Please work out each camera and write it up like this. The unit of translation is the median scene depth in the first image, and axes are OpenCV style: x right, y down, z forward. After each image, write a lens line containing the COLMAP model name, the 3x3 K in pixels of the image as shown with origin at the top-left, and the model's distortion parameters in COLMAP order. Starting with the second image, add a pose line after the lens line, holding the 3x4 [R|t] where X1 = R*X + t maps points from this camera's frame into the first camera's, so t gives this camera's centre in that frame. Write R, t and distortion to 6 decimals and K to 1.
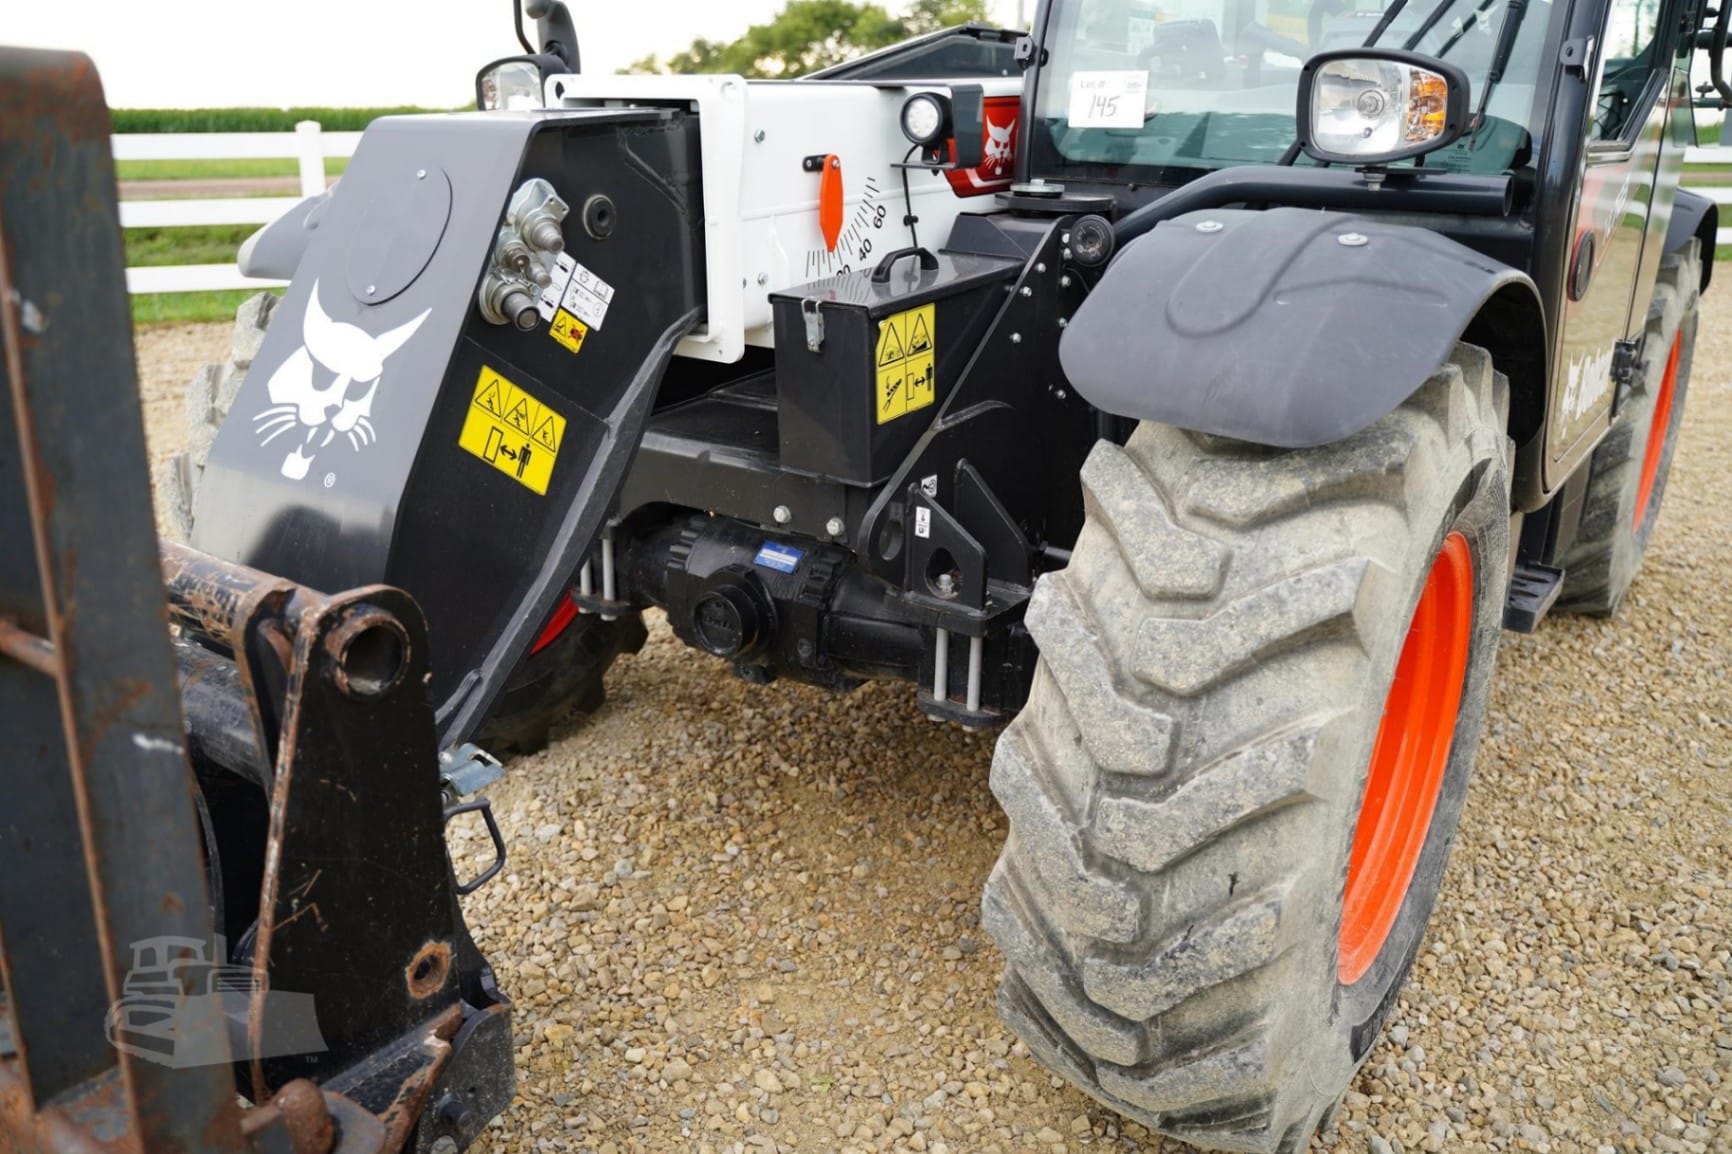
lens RADIAL K [[1412.1, 0, 865.4], [0, 1412.1, 566.0], [0, 0, 1]] dist [-0.111071, 0.081836]
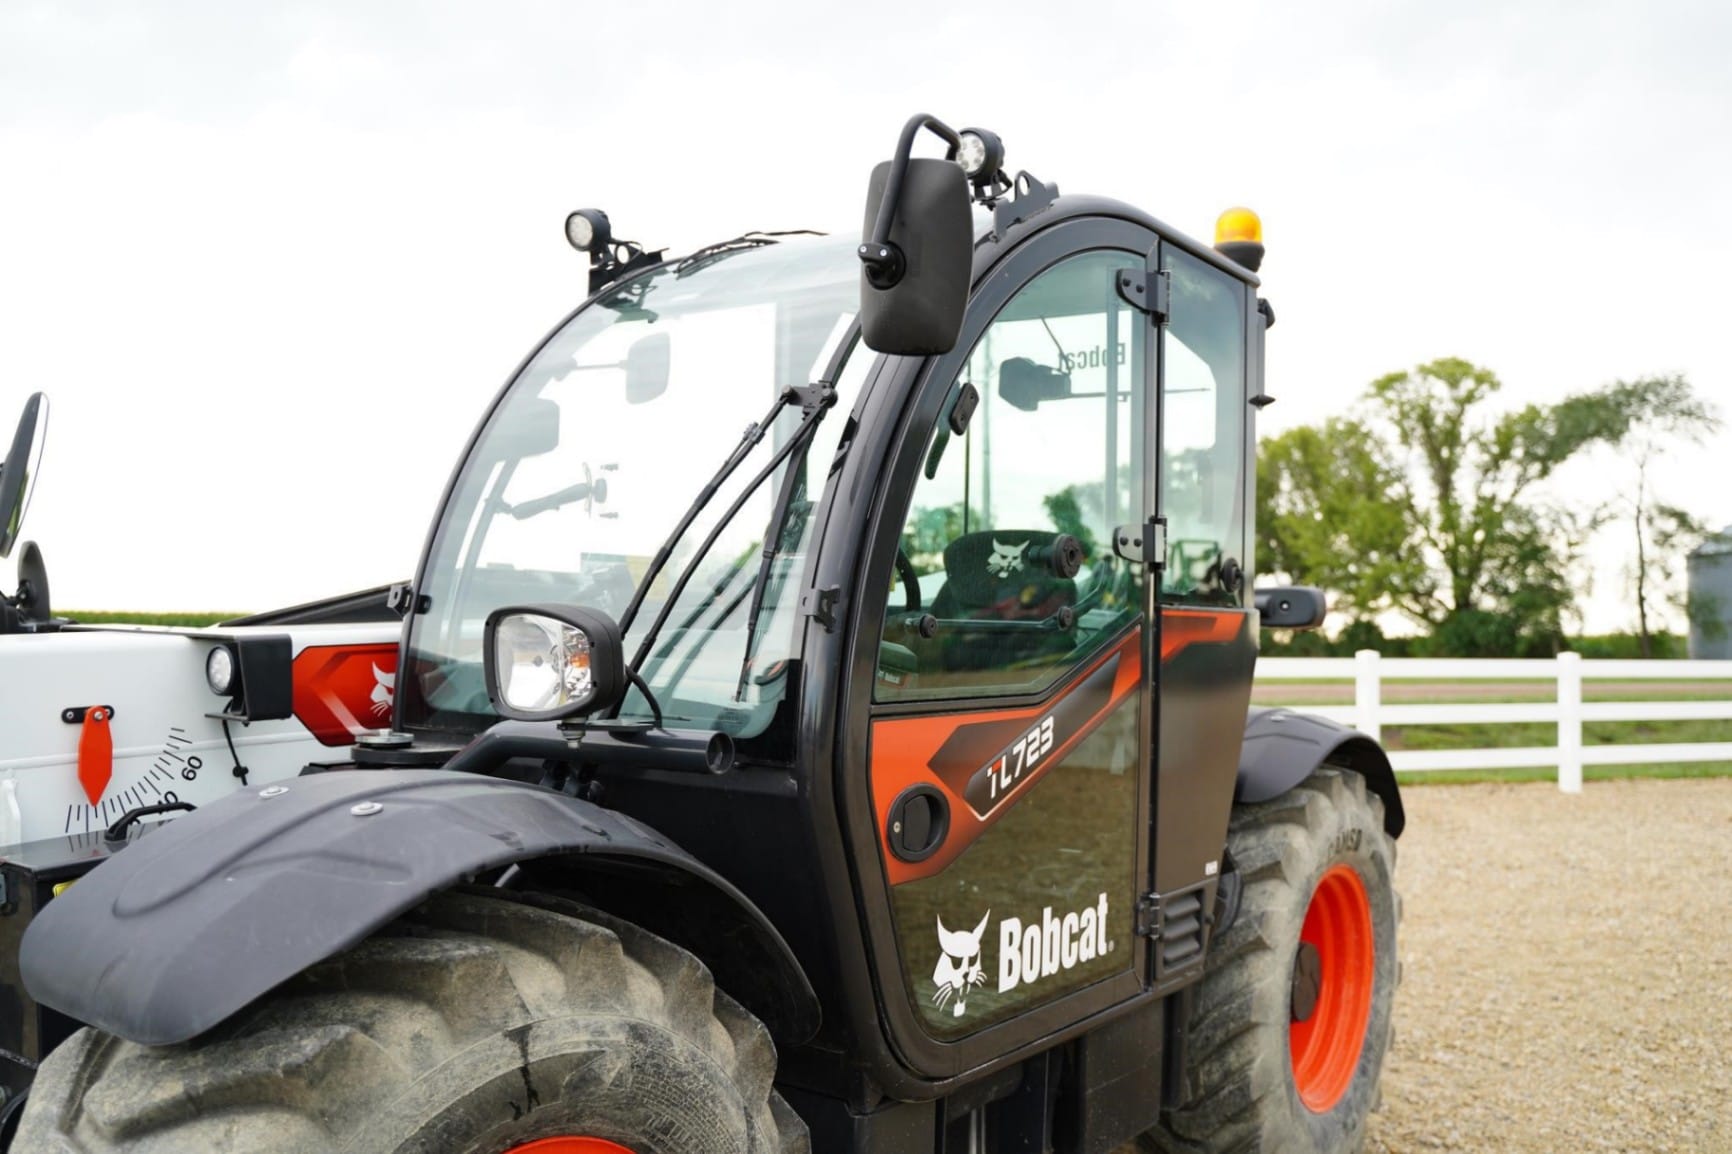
lens RADIAL K [[1517.8, 0, 863.5], [0, 1517.8, 570.0], [0, 0, 1]] dist [-0.096692, 0.089479]
pose [[0.999905, 0.002678, -0.013498, 0.584199], [-0.007168, 0.938671, -0.344740, -0.034769], [0.011747, 0.344804, 0.938601, 0.007060]]
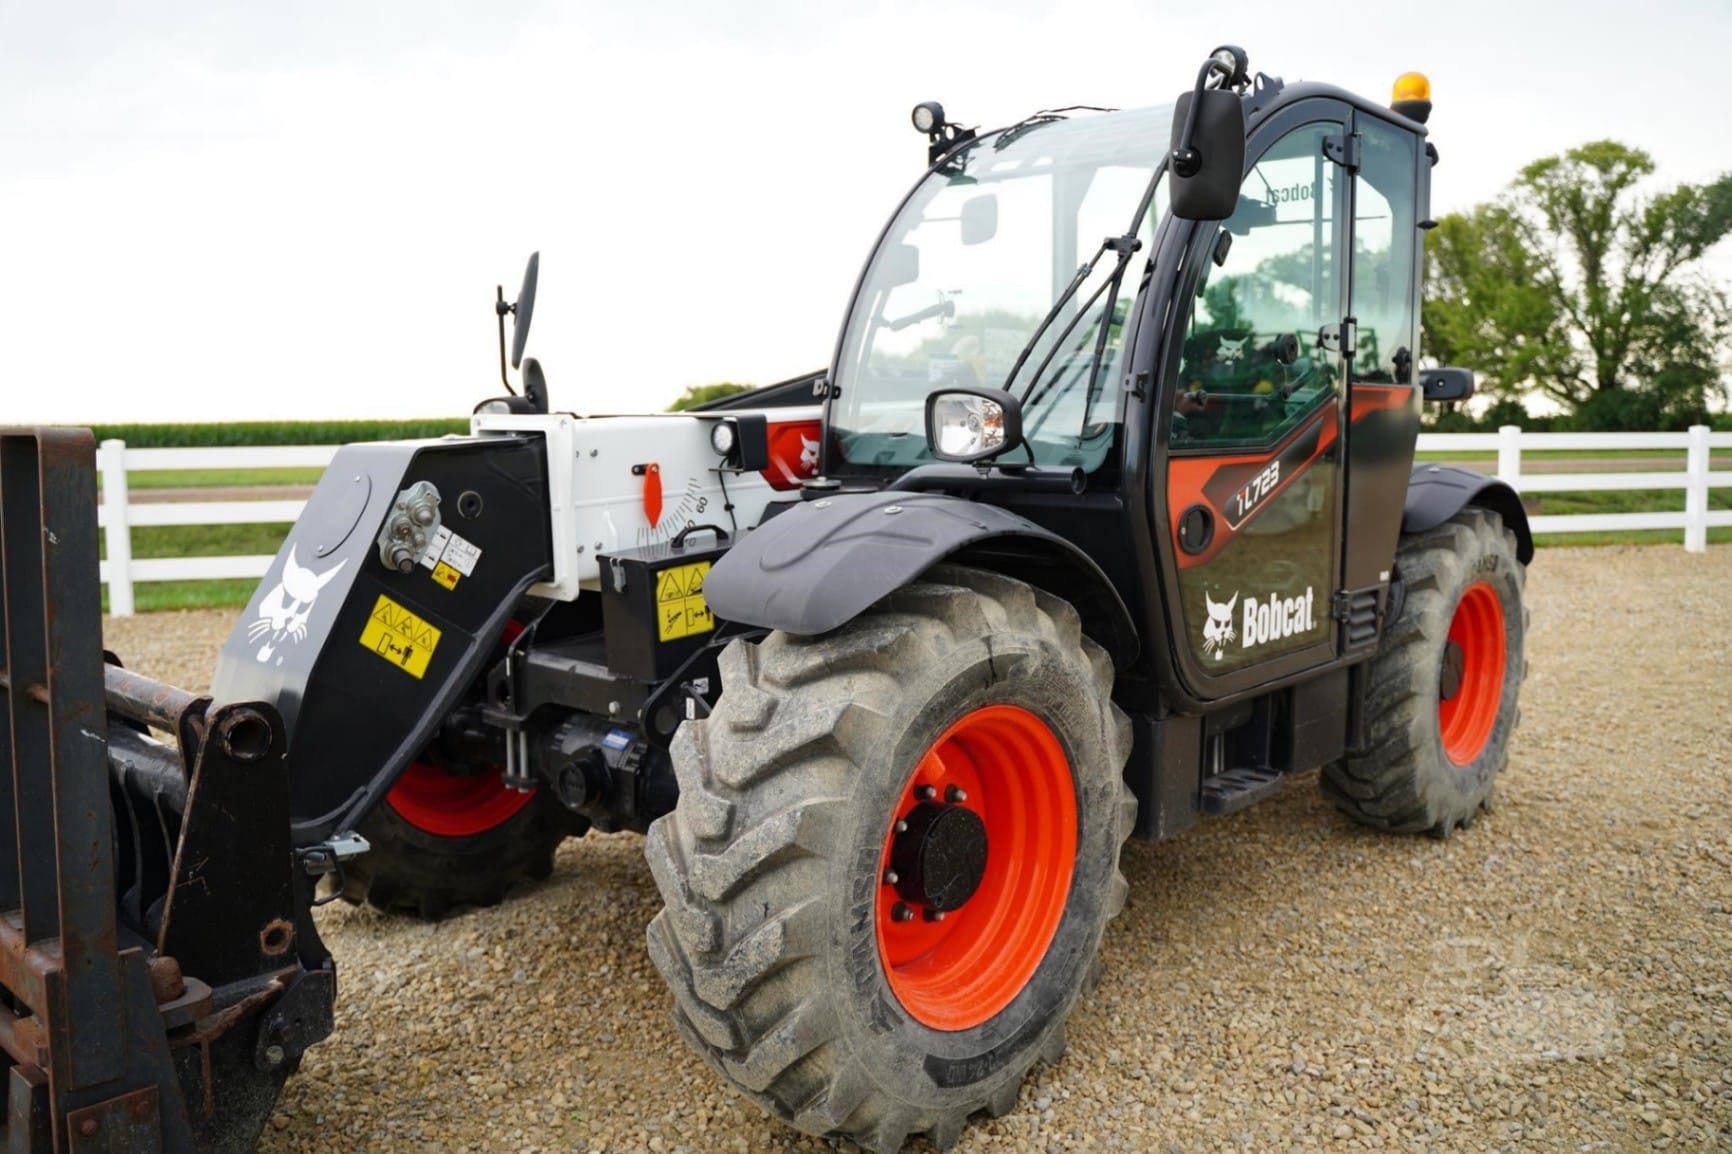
lens RADIAL K [[1412.1, 0, 865.5], [0, 1412.1, 564.9], [0, 0, 1]] dist [-0.111071, 0.081836]
pose [[0.991929, -0.006487, -0.126628, 0.437651], [-0.020079, 0.978052, -0.207391, 0.131612], [0.125194, 0.208260, 0.970028, -0.450315]]
